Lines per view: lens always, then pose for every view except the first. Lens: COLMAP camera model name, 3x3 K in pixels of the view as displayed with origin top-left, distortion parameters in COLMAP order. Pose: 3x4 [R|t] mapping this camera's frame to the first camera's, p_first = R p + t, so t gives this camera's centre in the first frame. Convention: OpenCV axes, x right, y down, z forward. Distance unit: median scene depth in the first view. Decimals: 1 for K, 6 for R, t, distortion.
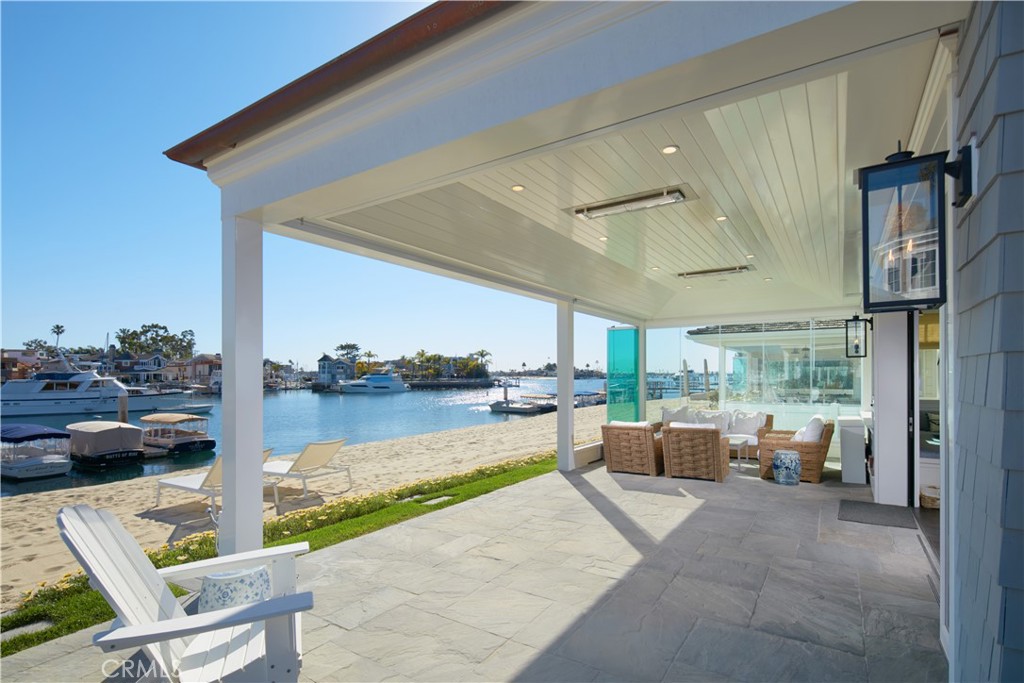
lens RADIAL K [[491.8, 0, 518.9], [0, 491.8, 373.5], [0, 0, 1]] dist [0.001679, -0.000710]
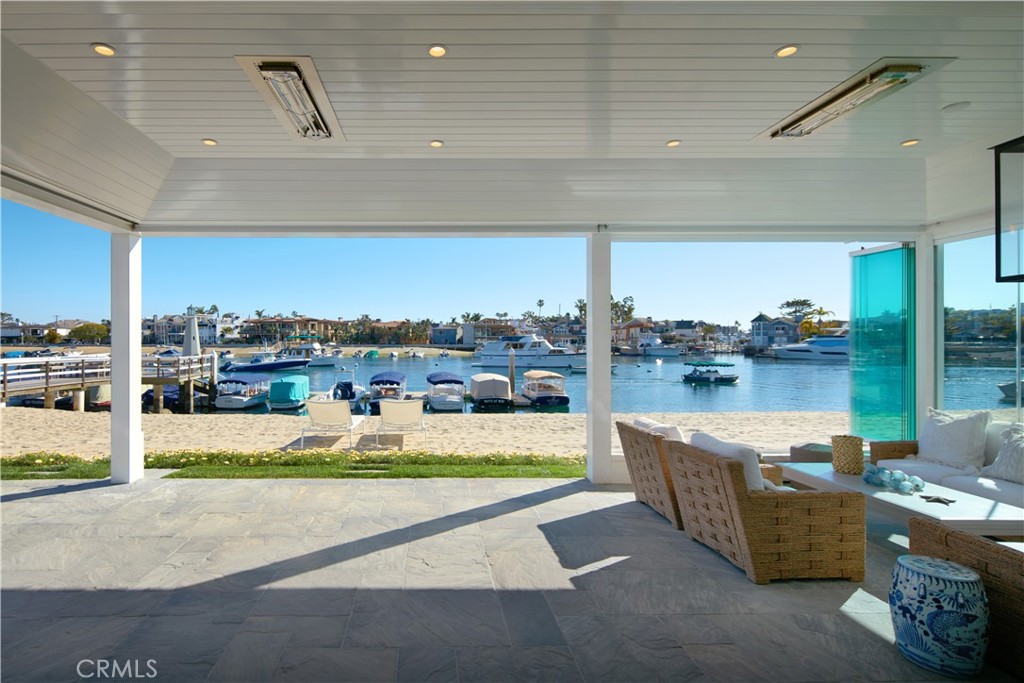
lens RADIAL K [[530.6, 0, 506.4], [0, 530.6, 337.3], [0, 0, 1]] dist [-0.003581, 0.000490]
pose [[0.553277, 0.000614, -0.832997, 0.139534], [0.002468, 0.999994, 0.002377, -0.000451], [0.832993, -0.003371, 0.553273, 0.110355]]
